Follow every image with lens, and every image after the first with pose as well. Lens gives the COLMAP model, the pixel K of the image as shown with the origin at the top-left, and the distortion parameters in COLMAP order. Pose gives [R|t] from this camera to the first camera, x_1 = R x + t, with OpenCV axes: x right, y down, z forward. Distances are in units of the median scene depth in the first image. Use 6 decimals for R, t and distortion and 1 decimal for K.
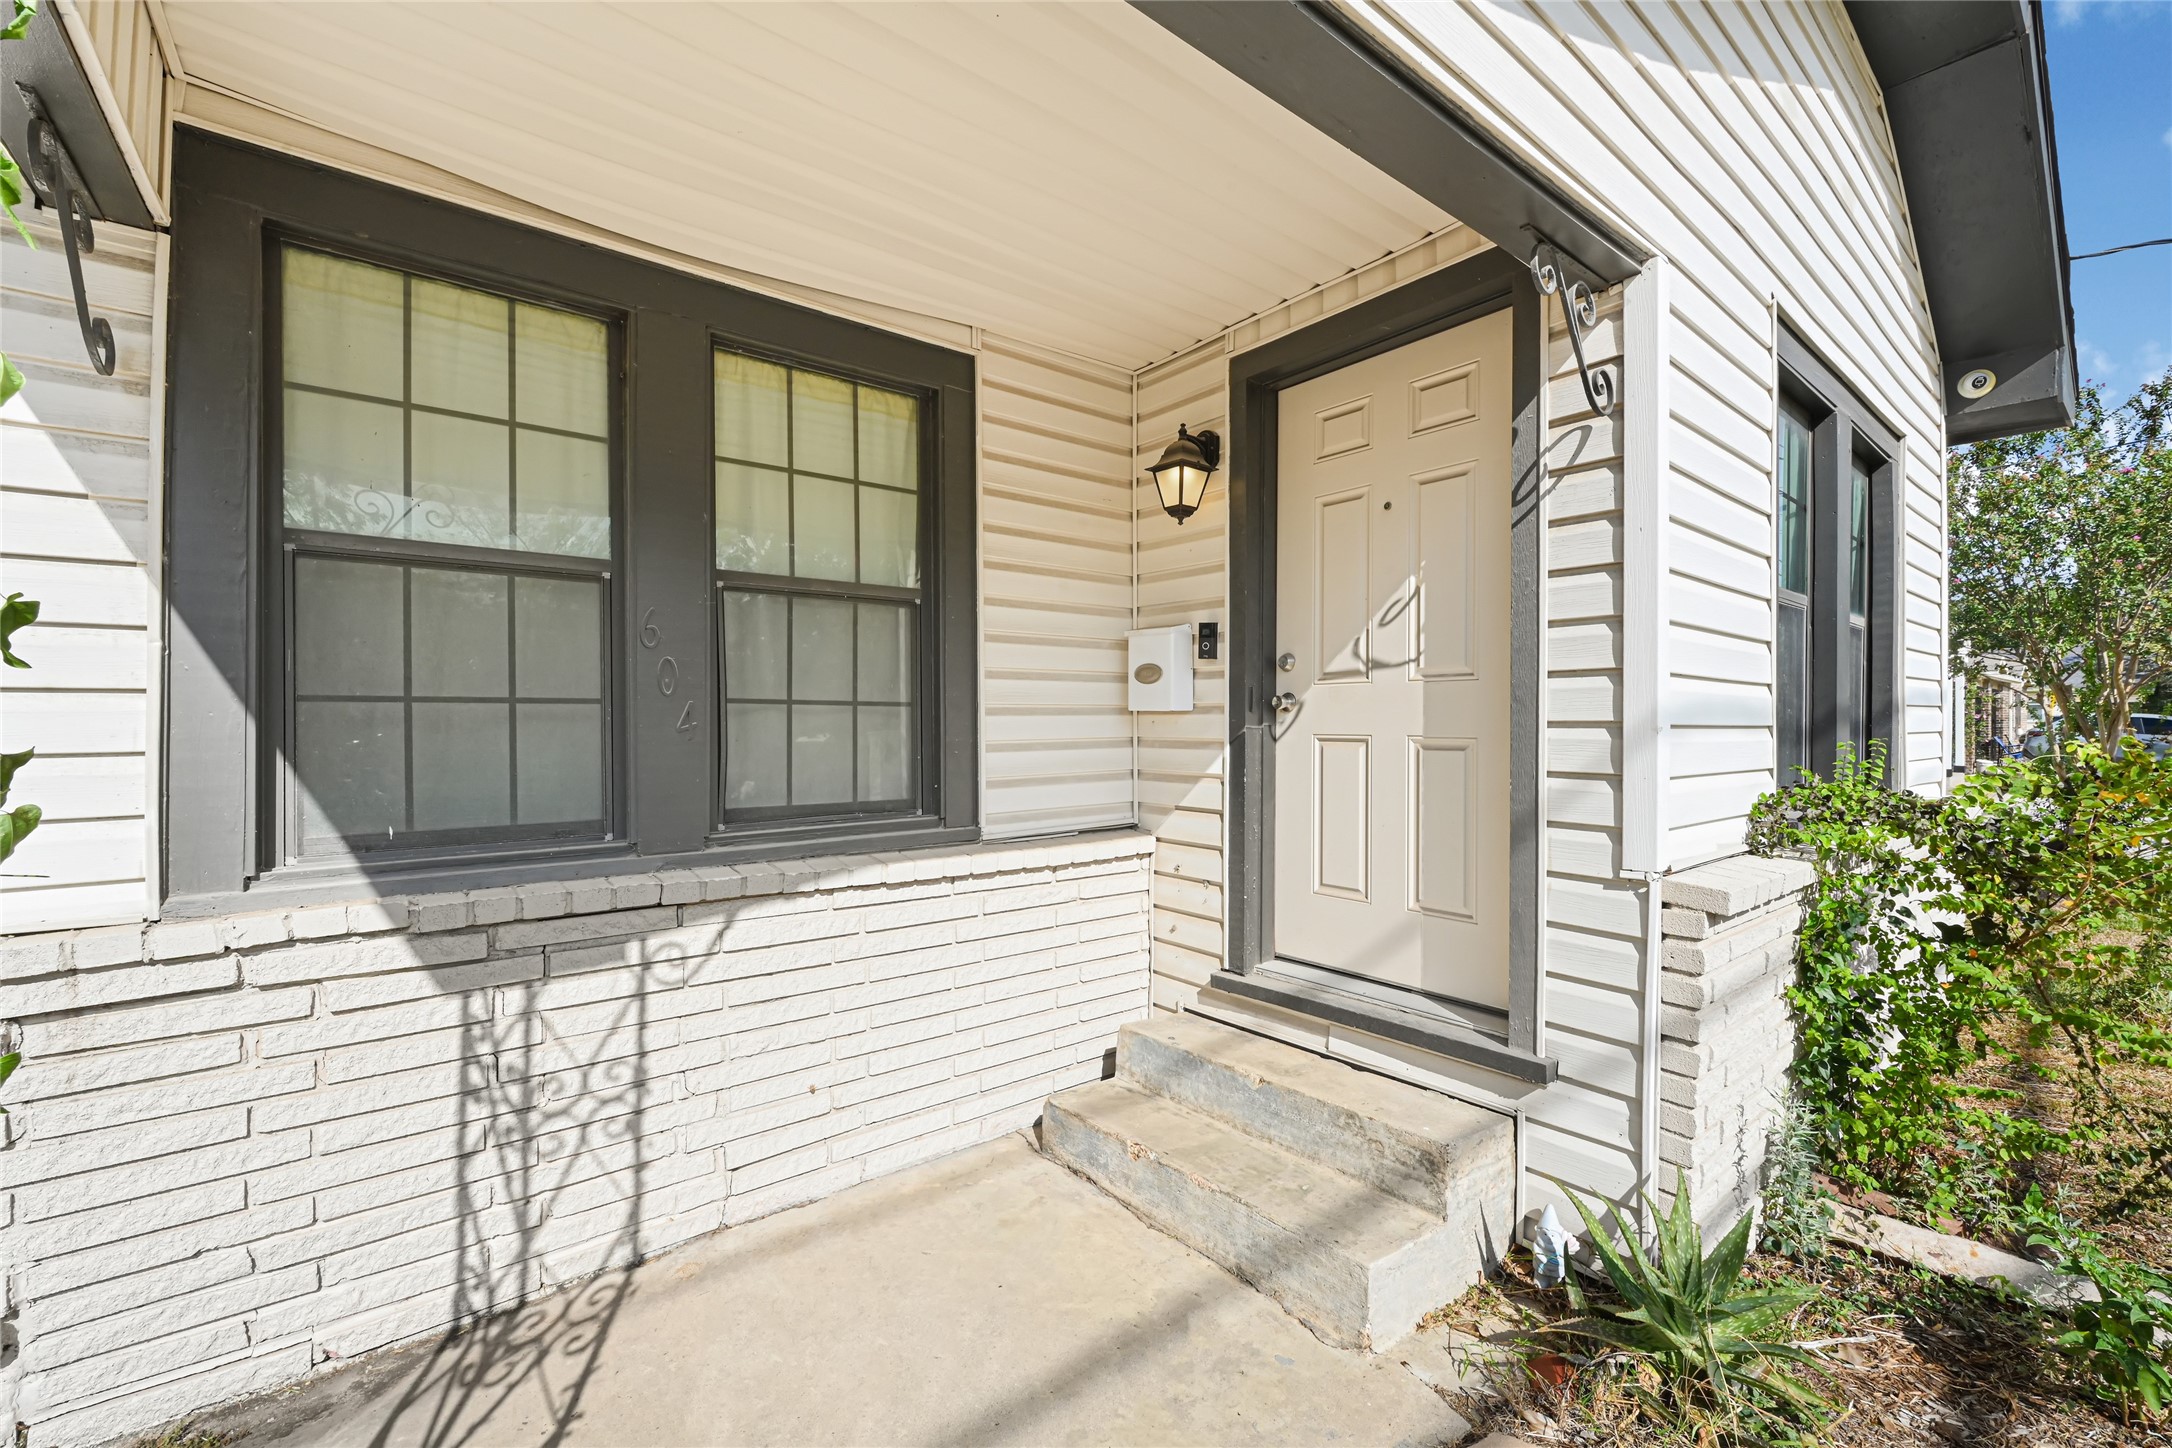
lens RADIAL K [[884.3, 0, 1086.0], [0, 884.3, 724.0], [0, 0, 1]] dist [0.001319, 0.000055]
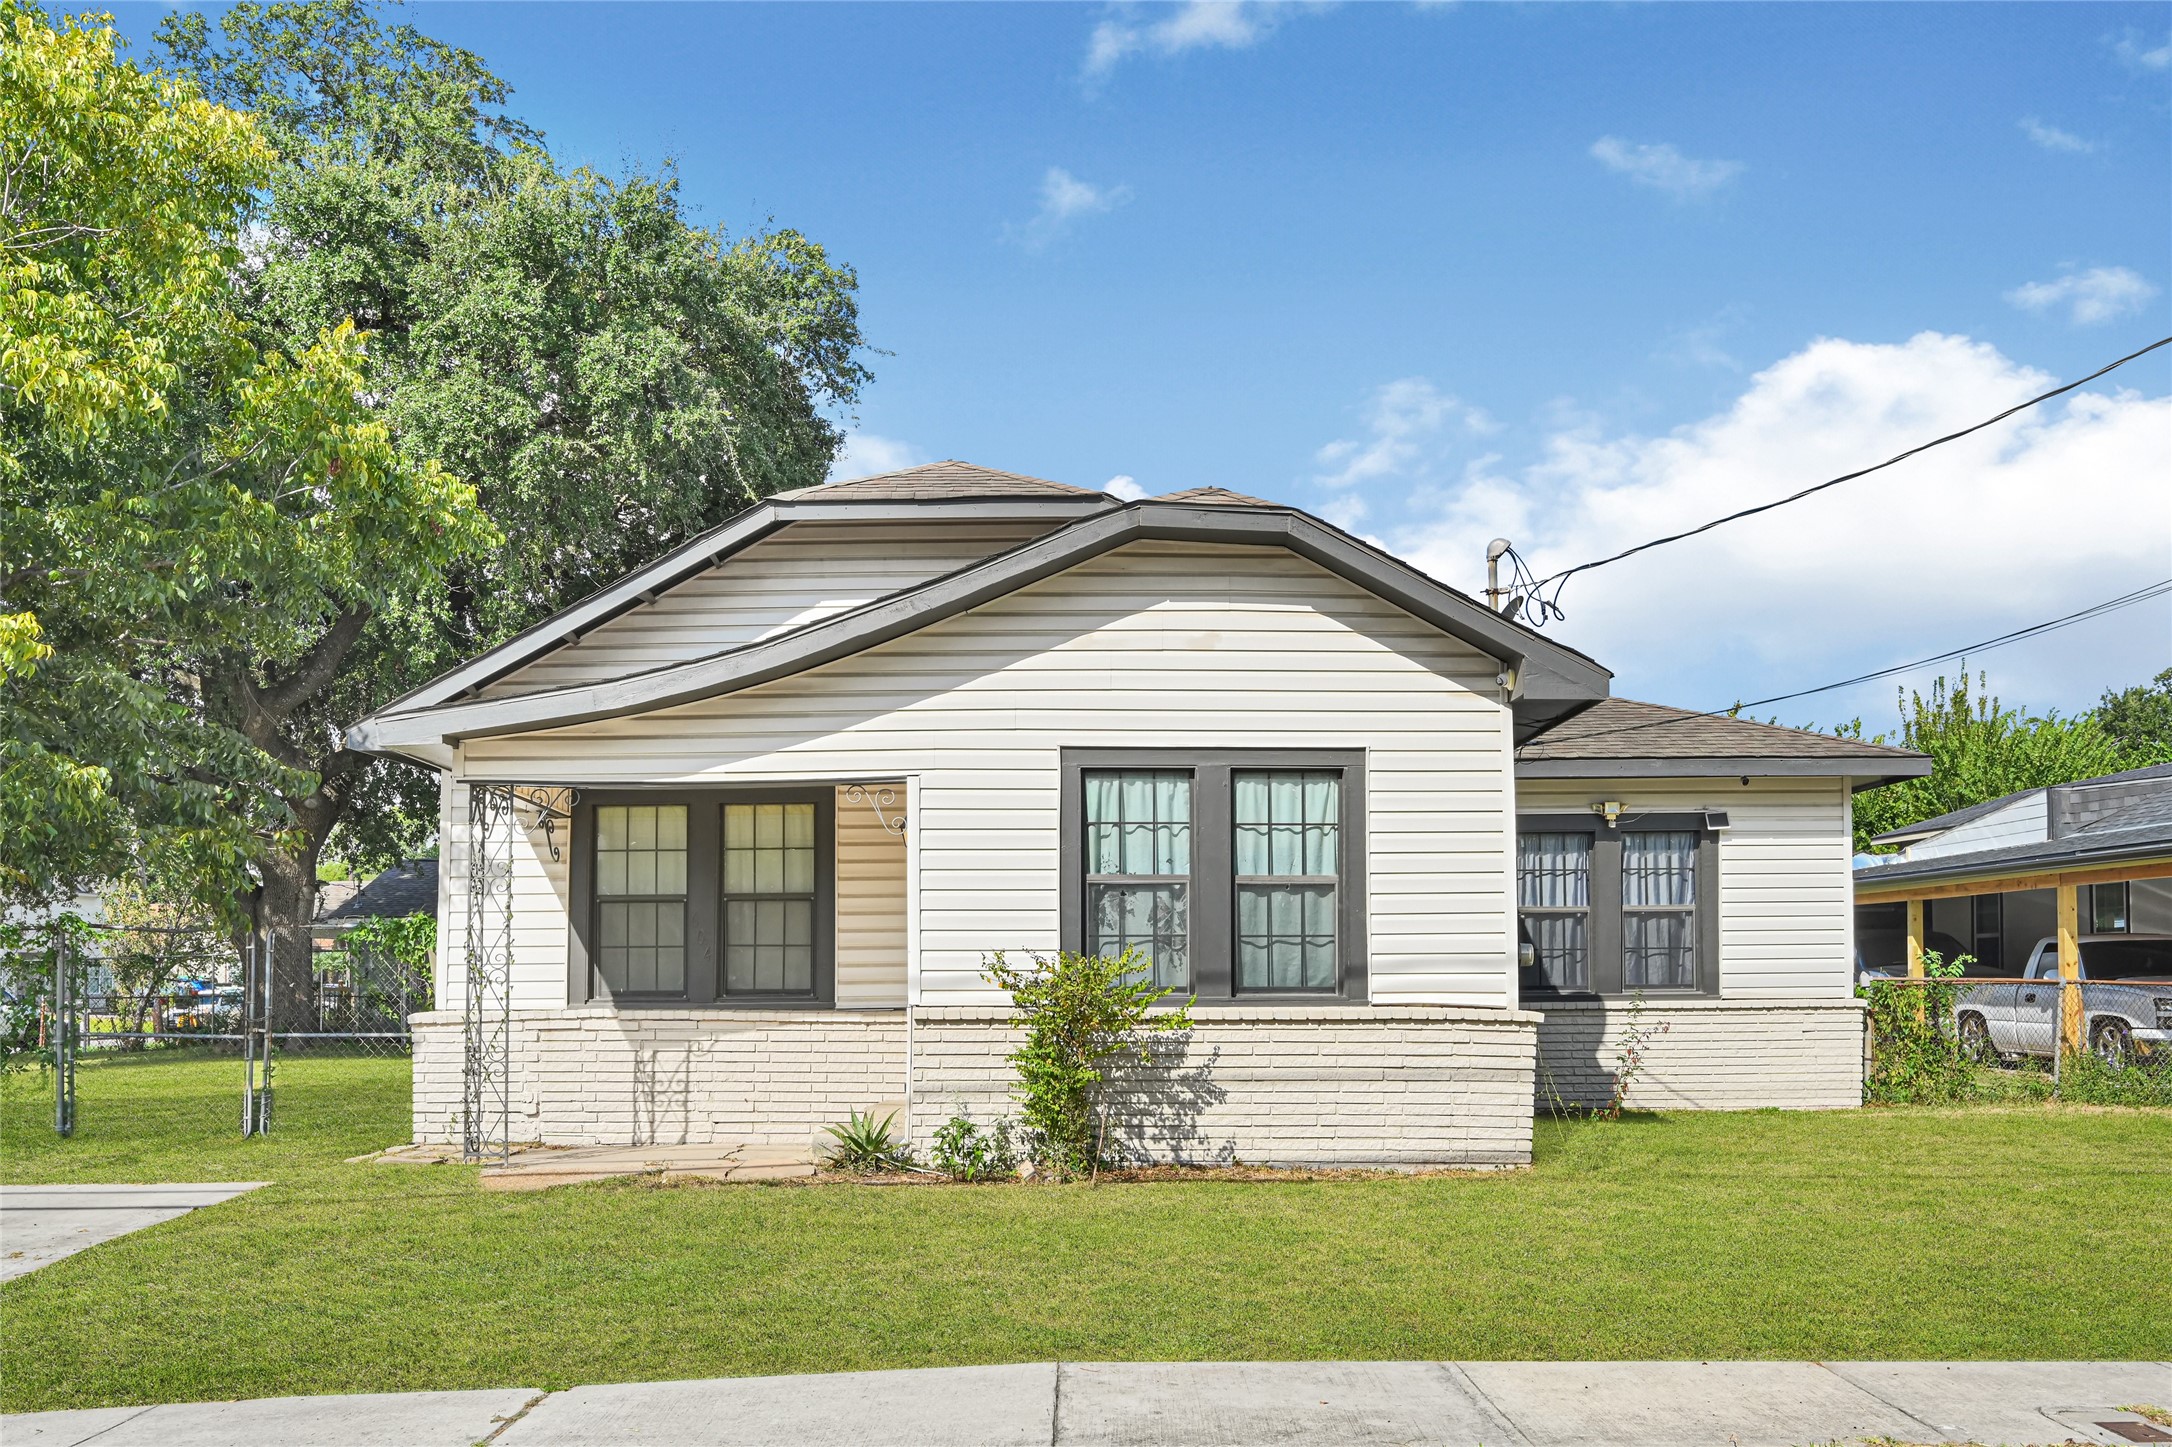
lens RADIAL K [[1754.5, 0, 1088.9], [0, 1754.5, 945.0], [0, 0, 1]] dist [0.001586, 0.004762]
pose [[0.784396, -0.015120, -0.620076, 3.307738], [0.003835, 0.999802, -0.019528, 0.069454], [0.620248, 0.012939, 0.784299, -2.151744]]
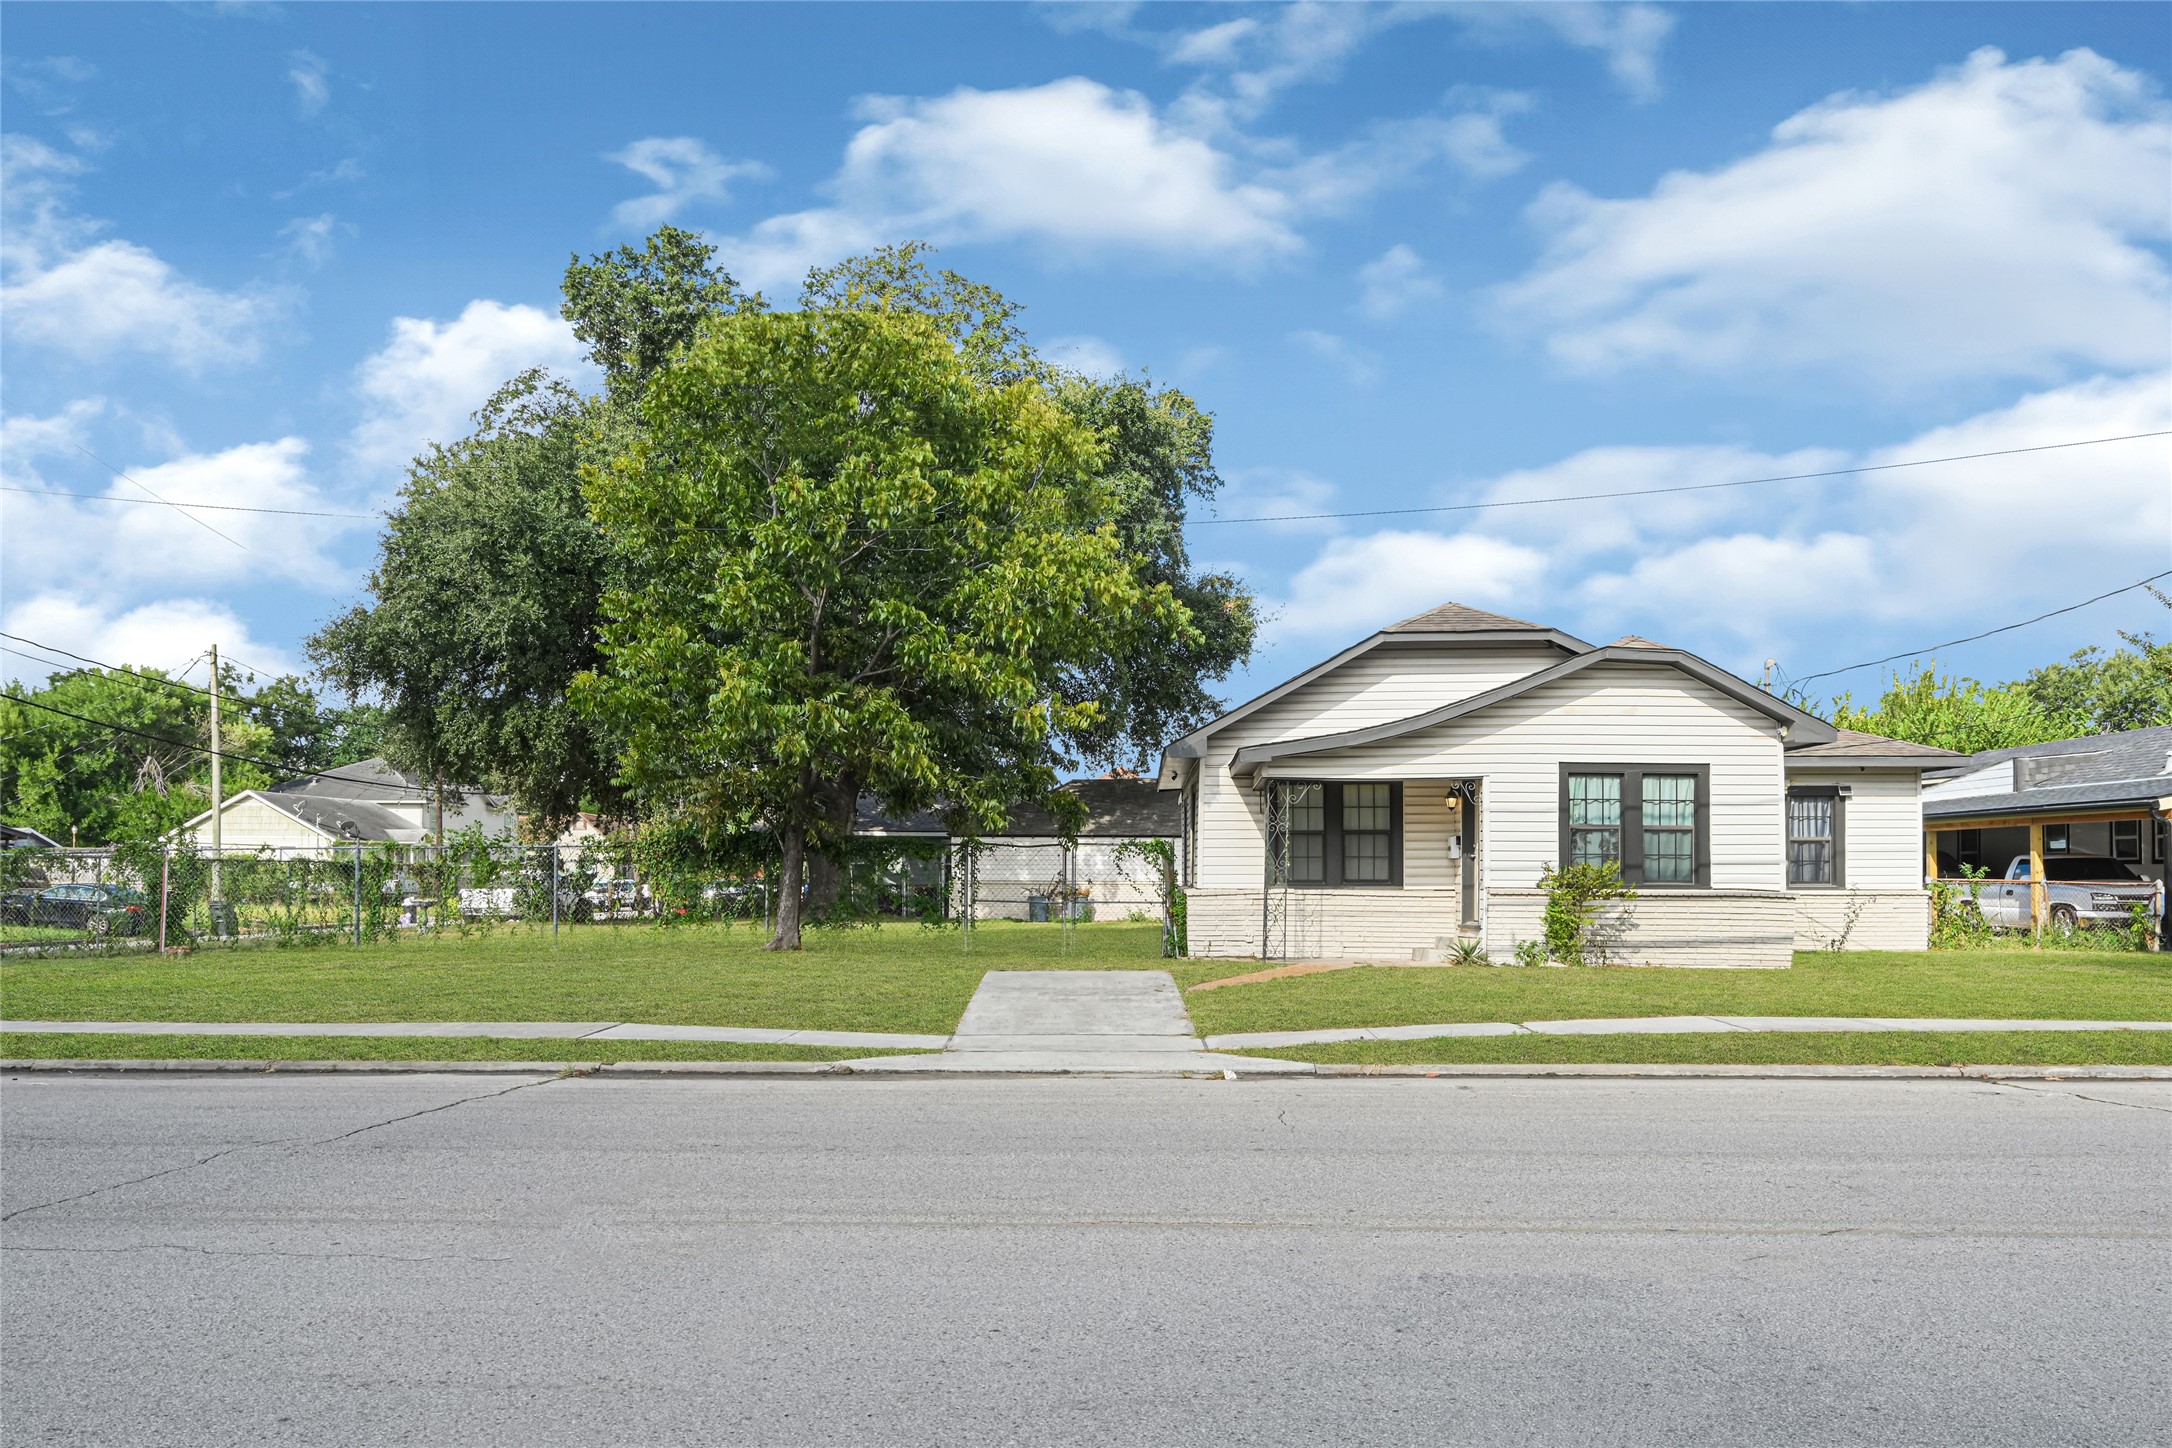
lens RADIAL K [[1446.8, 0, 1088.5], [0, 1446.8, 852.3], [0, 0, 1]] dist [0.003184, 0.001118]
pose [[0.757253, -0.008640, -0.653064, 3.544723], [-0.004257, 0.999826, -0.018163, 0.095461], [0.653108, 0.016534, 0.757085, -5.664085]]
